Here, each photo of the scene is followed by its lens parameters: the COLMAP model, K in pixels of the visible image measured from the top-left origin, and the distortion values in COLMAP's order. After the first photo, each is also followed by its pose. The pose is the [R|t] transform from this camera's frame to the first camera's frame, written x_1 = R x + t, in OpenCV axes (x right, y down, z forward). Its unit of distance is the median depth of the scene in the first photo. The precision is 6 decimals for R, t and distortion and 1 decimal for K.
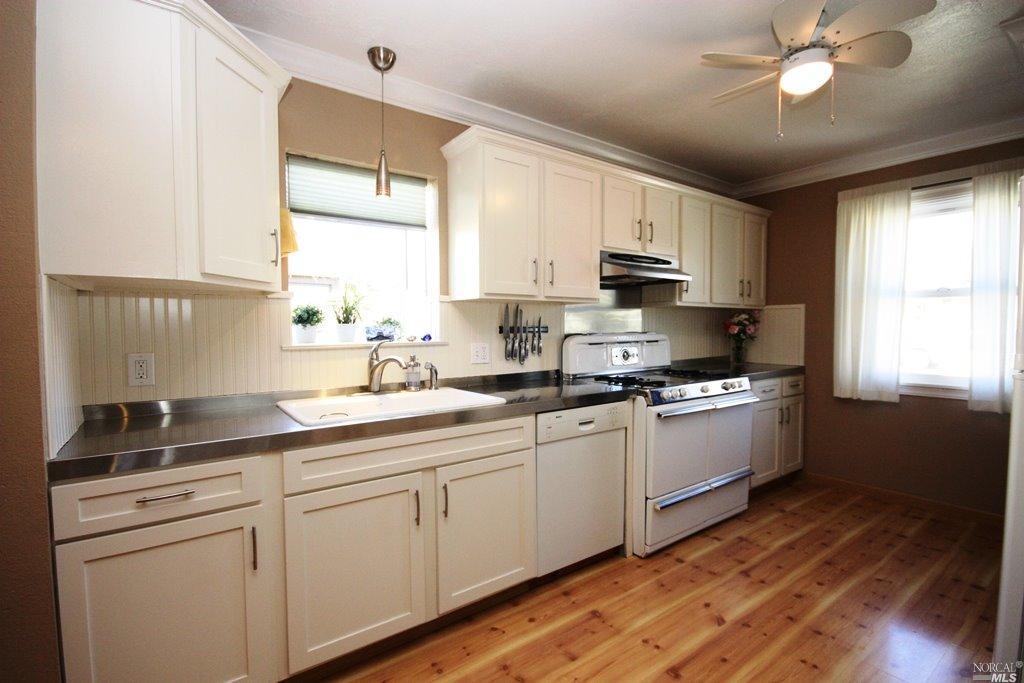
lens RADIAL K [[473.2, 0, 512.6], [0, 473.2, 344.6], [0, 0, 1]] dist [0.000463, -0.006178]
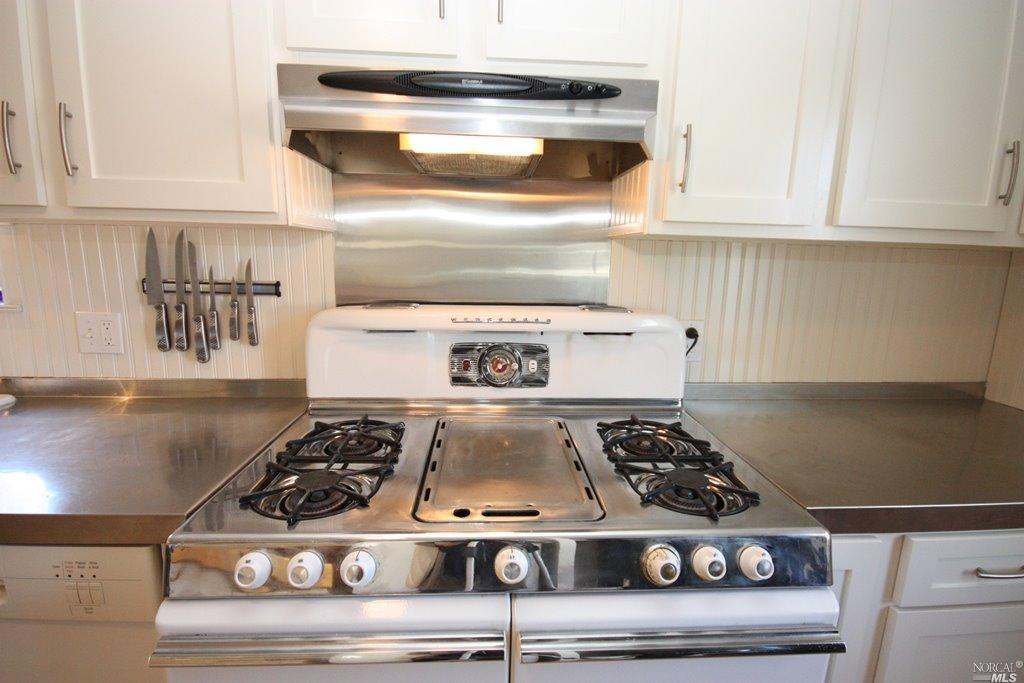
lens RADIAL K [[473.2, 0, 513.3], [0, 473.2, 341.5], [0, 0, 1]] dist [0.000463, -0.006178]
pose [[0.838819, 0.118847, -0.531279, 0.571592], [-0.047340, 0.988107, 0.146296, -0.067795], [0.542348, -0.097565, 0.834470, 0.856260]]
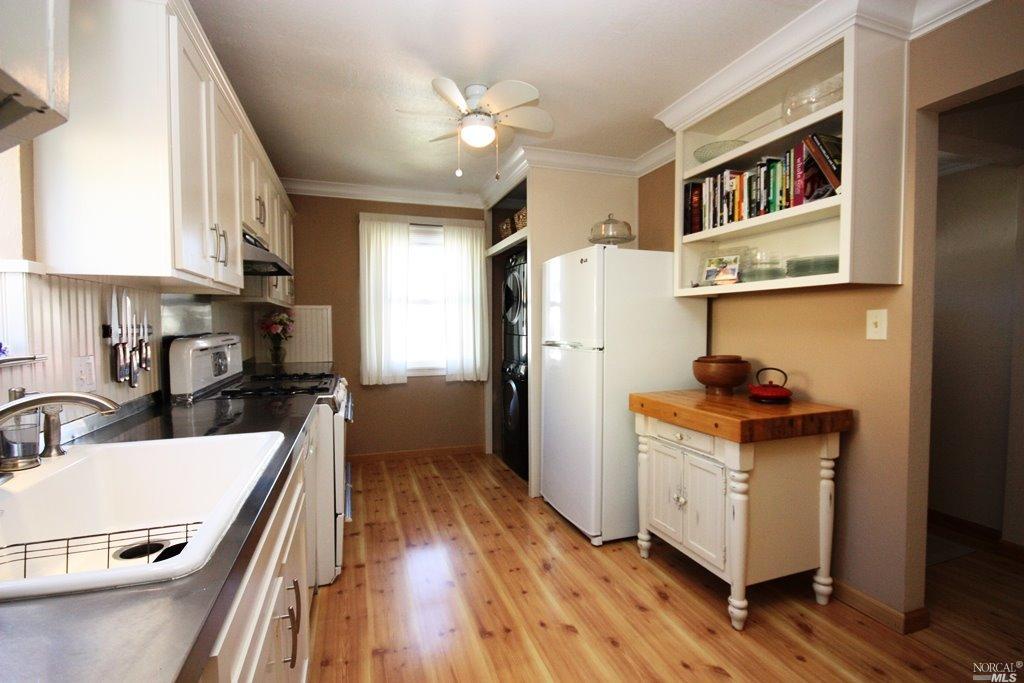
lens RADIAL K [[473.2, 0, 513.1], [0, 473.2, 344.4], [0, 0, 1]] dist [0.000463, -0.006178]
pose [[0.299890, -0.036749, 0.953266, -0.448972], [0.035685, 0.998991, 0.027286, -0.014064], [-0.953306, 0.025834, 0.300898, 0.381534]]
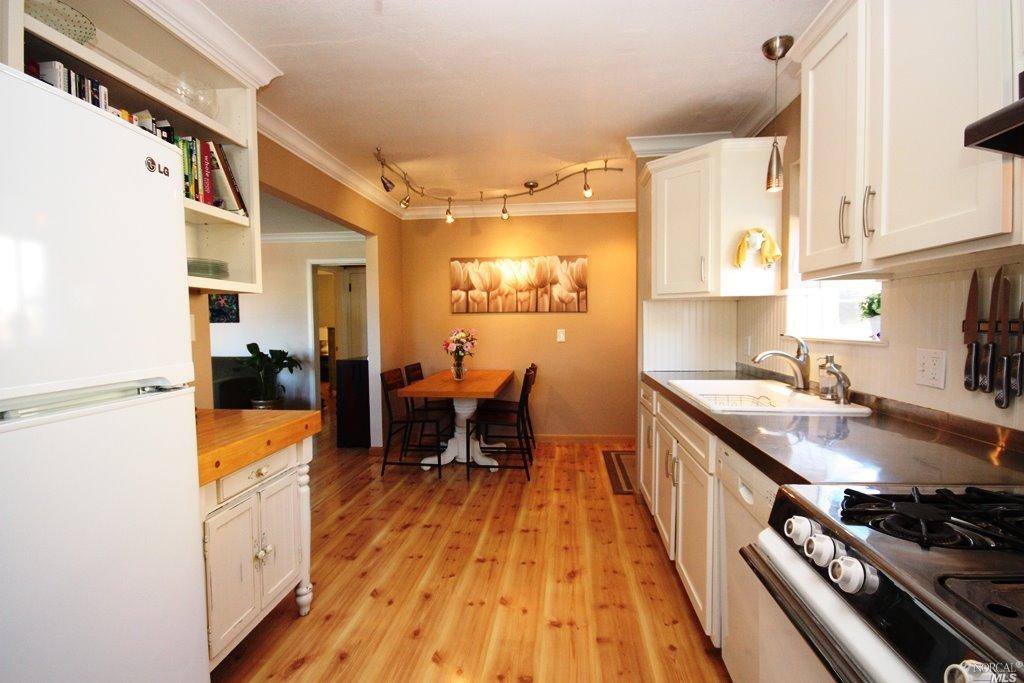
lens RADIAL K [[473.2, 0, 512.2], [0, 473.2, 346.0], [0, 0, 1]] dist [0.000463, -0.006178]
pose [[-0.675362, 0.049290, -0.735837, 0.684804], [-0.014654, 0.996670, 0.080211, -0.047056], [0.737340, 0.064955, -0.672391, 1.041949]]
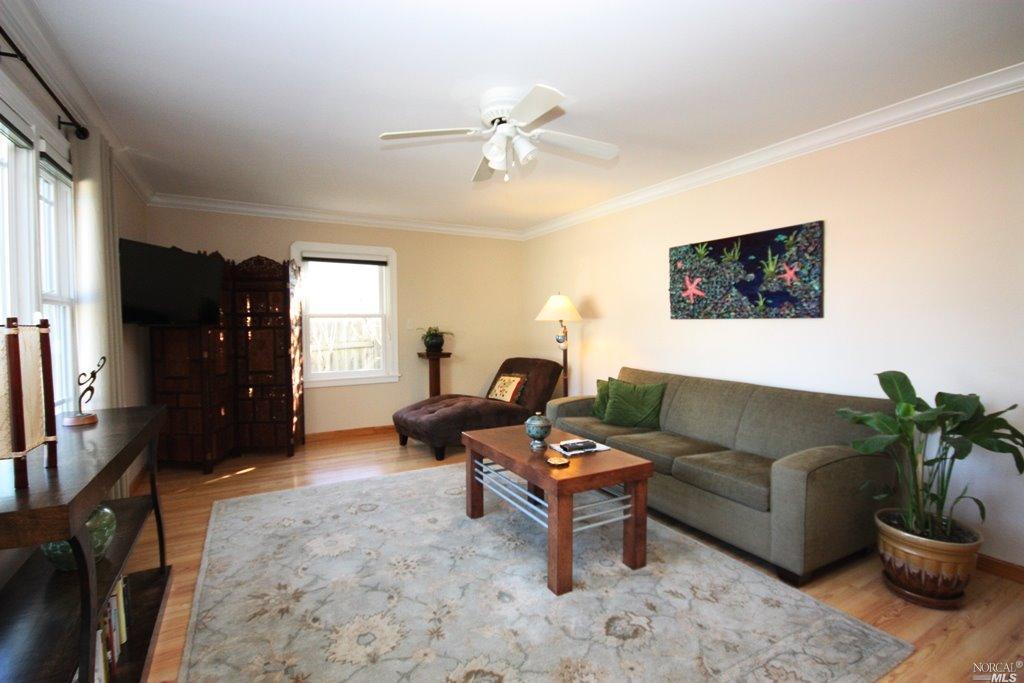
lens RADIAL K [[473.2, 0, 512.9], [0, 473.2, 344.9], [0, 0, 1]] dist [0.000463, -0.006178]
pose [[-0.992832, 0.001100, 0.119514, 0.434446], [0.010849, 0.996659, 0.080952, 0.013783], [-0.119026, 0.081668, -0.989527, -0.454484]]
